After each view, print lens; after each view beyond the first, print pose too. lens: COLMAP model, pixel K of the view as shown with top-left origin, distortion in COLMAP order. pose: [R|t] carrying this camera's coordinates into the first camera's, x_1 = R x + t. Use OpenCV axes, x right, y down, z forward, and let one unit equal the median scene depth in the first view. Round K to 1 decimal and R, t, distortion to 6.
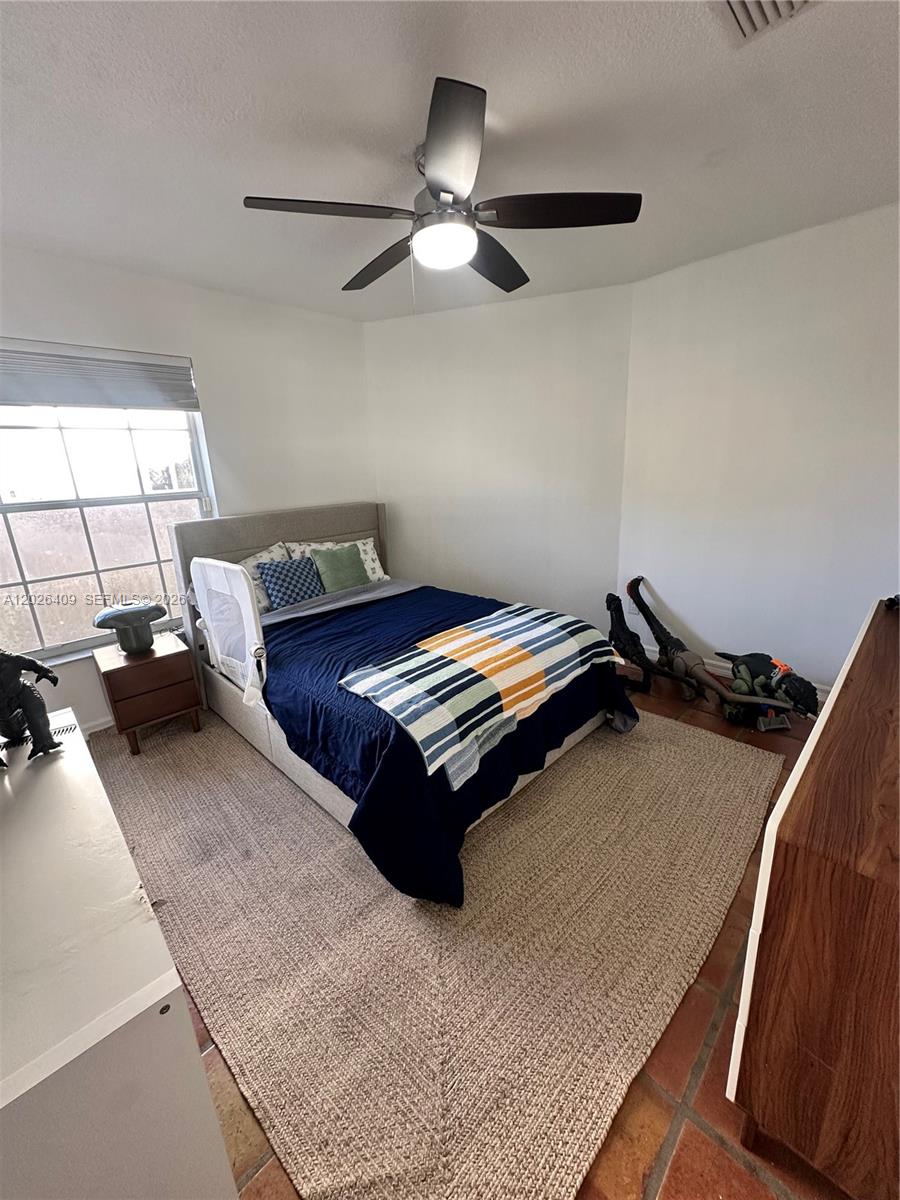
lens RADIAL K [[477.5, 0, 450.0], [0, 477.5, 600.0], [0, 0, 1]] dist [0.000216, 0.000157]
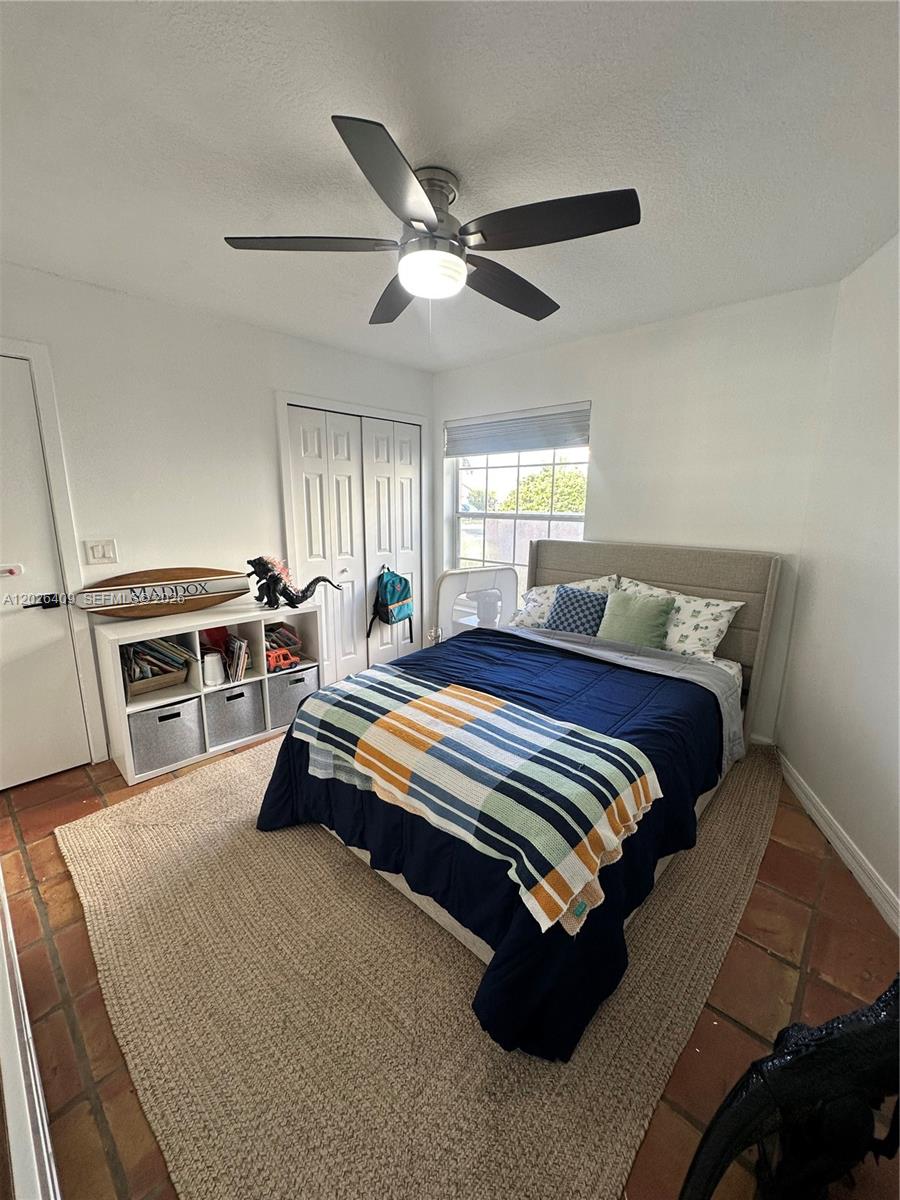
lens RADIAL K [[477.5, 0, 450.0], [0, 477.5, 600.0], [0, 0, 1]] dist [0.000216, 0.000157]
pose [[0.022225, 0.243200, -0.969722, 0.817232], [-0.278346, 0.933115, 0.227640, -0.281863], [0.960224, 0.264859, 0.088432, 0.861463]]
